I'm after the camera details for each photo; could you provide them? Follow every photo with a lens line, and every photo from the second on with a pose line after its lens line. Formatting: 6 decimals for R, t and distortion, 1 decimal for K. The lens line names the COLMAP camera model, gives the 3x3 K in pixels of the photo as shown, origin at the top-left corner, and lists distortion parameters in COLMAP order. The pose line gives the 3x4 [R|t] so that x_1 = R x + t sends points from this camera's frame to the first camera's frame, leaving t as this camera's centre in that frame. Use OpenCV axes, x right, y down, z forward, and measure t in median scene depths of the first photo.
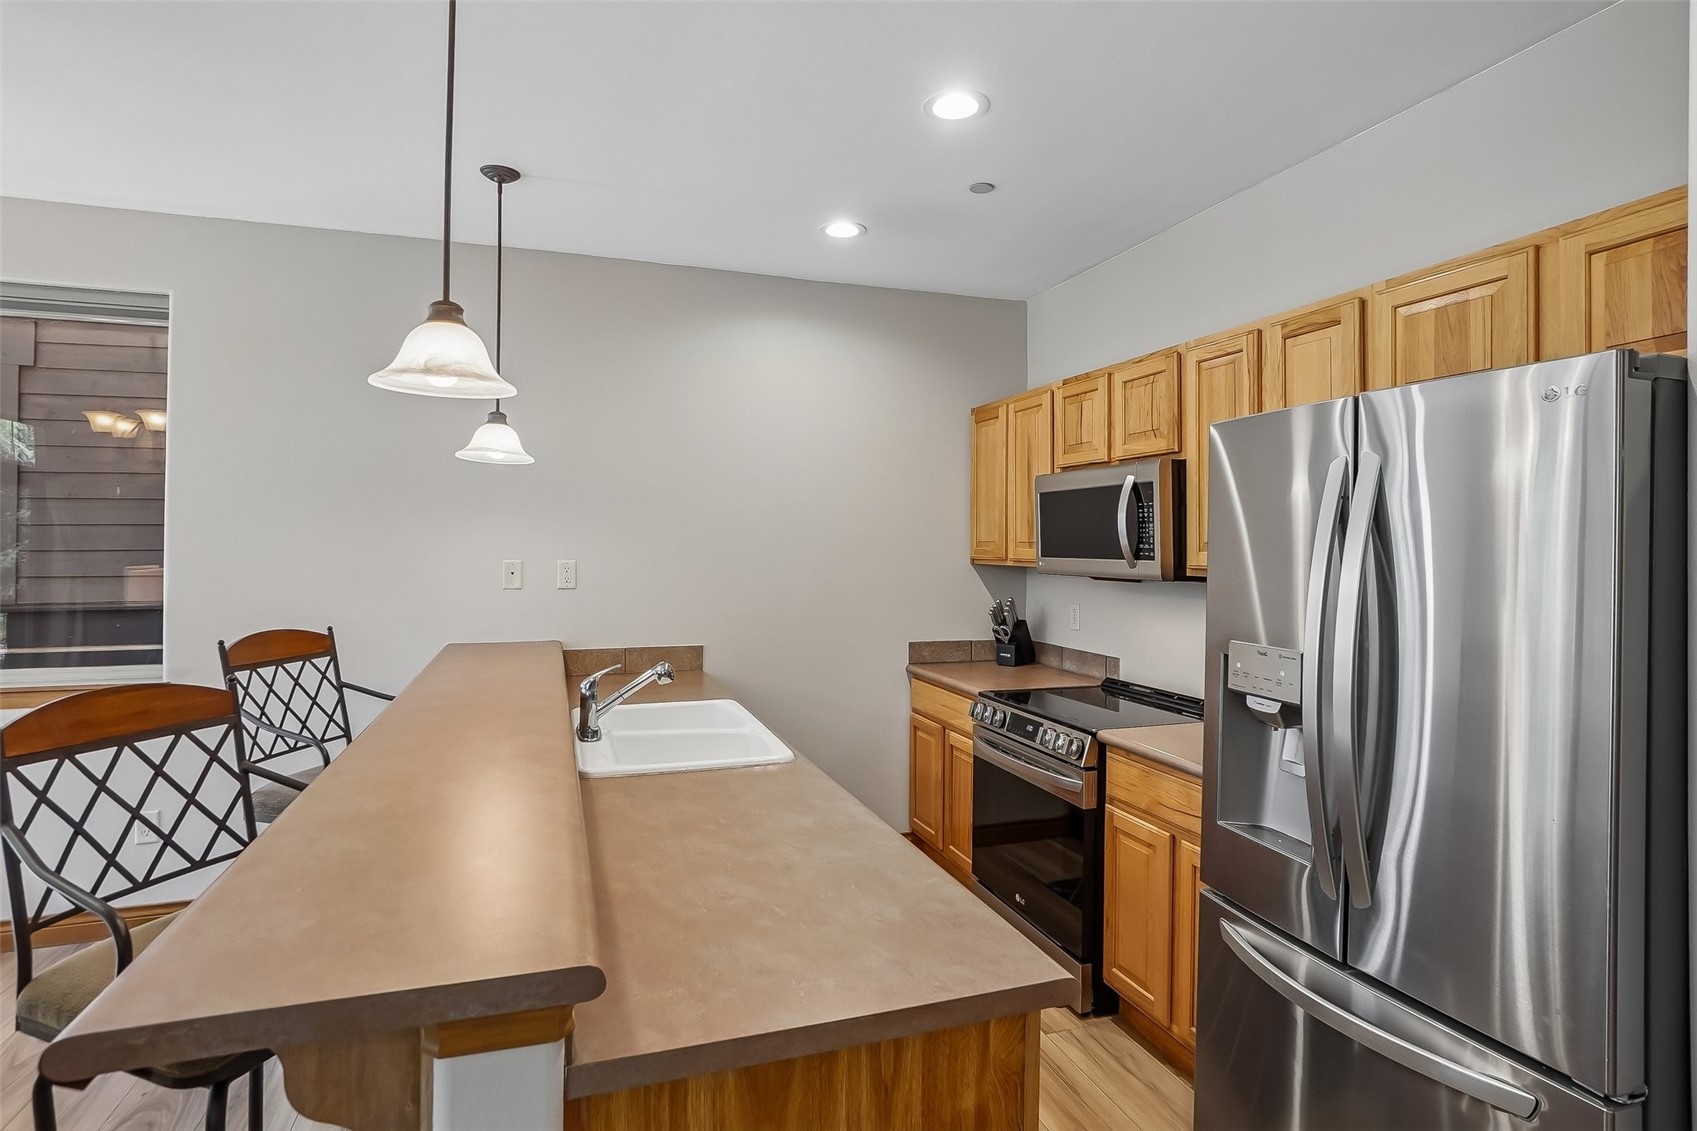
lens RADIAL K [[871.1, 0, 827.5], [0, 871.1, 534.1], [0, 0, 1]] dist [-0.028353, 0.004410]
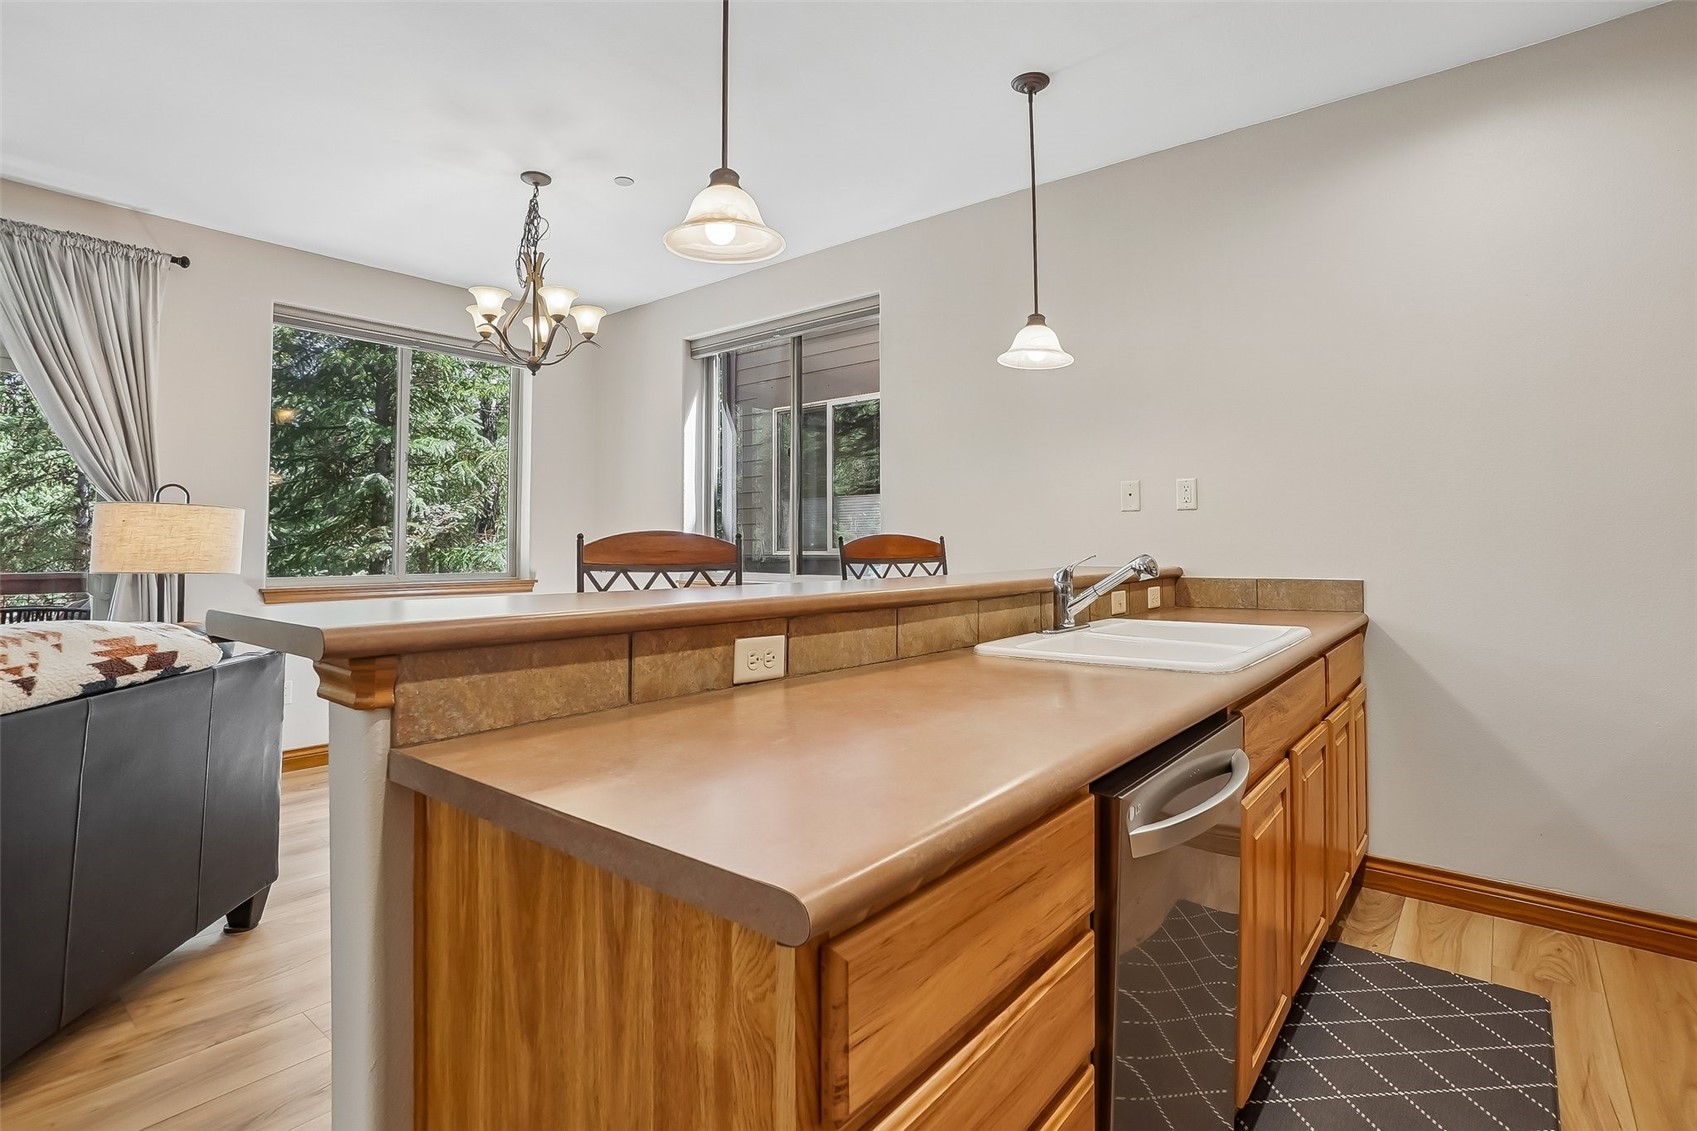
lens RADIAL K [[819.5, 0, 834.2], [0, 819.5, 515.1], [0, 0, 1]] dist [-0.040243, 0.014561]
pose [[0.541625, -0.038496, -0.839738, 0.271465], [0.014945, 0.999234, -0.036168, 0.118861], [0.840487, 0.007039, 0.541785, 0.292376]]
